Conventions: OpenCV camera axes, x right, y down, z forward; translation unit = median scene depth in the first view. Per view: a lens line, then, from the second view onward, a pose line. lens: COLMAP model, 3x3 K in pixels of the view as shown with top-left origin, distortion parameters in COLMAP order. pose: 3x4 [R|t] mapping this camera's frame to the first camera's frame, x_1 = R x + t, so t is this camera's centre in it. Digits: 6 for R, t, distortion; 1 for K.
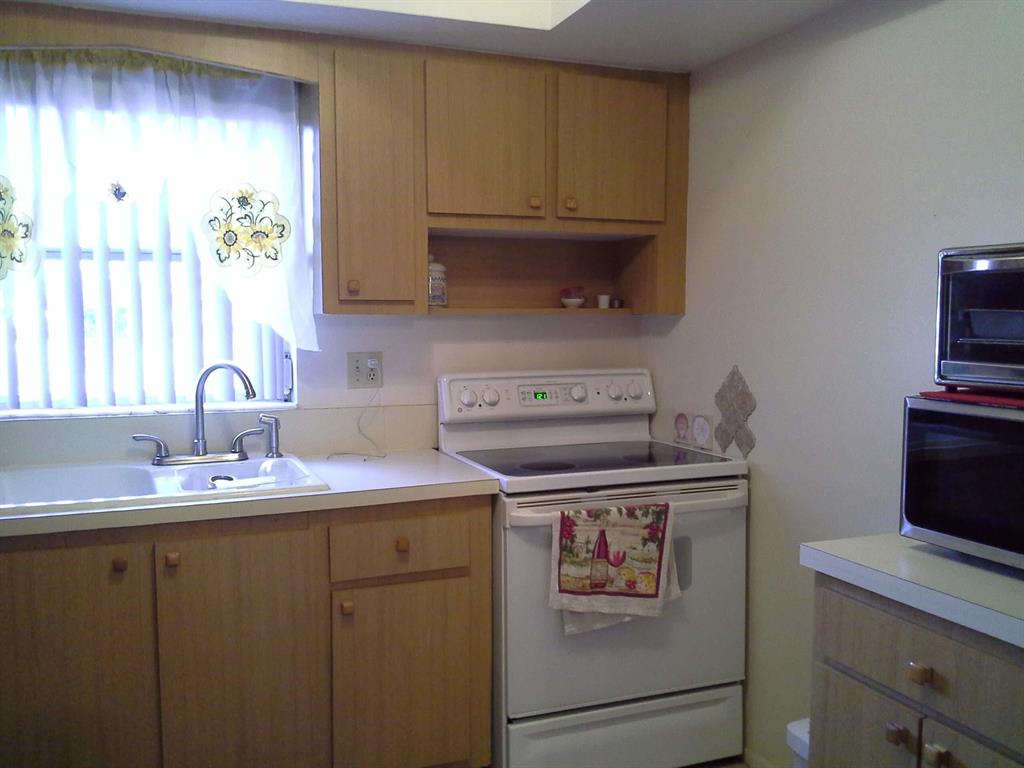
lens RADIAL K [[946.9, 0, 510.3], [0, 946.9, 390.8], [0, 0, 1]] dist [0.101712, -0.205582]
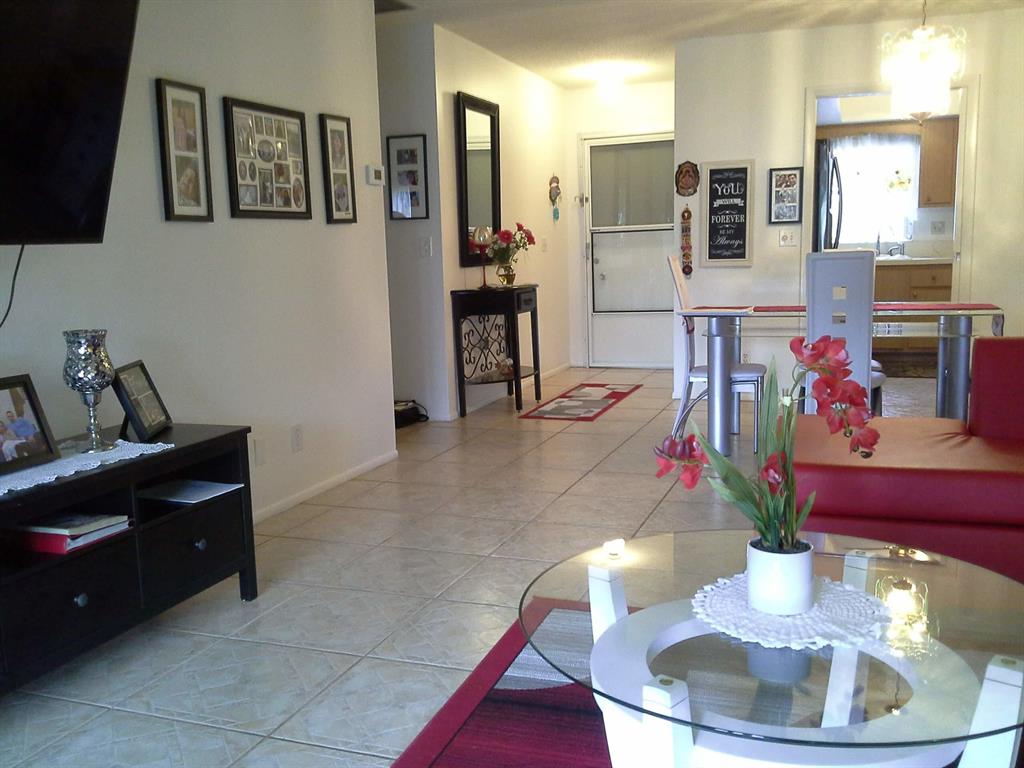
lens RADIAL K [[946.9, 0, 510.3], [0, 946.9, 390.8], [0, 0, 1]] dist [0.101712, -0.205582]
pose [[0.744095, 0.086238, -0.662484, 0.928597], [-0.040556, 0.995636, 0.084053, 0.302955], [0.666842, -0.035676, 0.744345, -2.226446]]
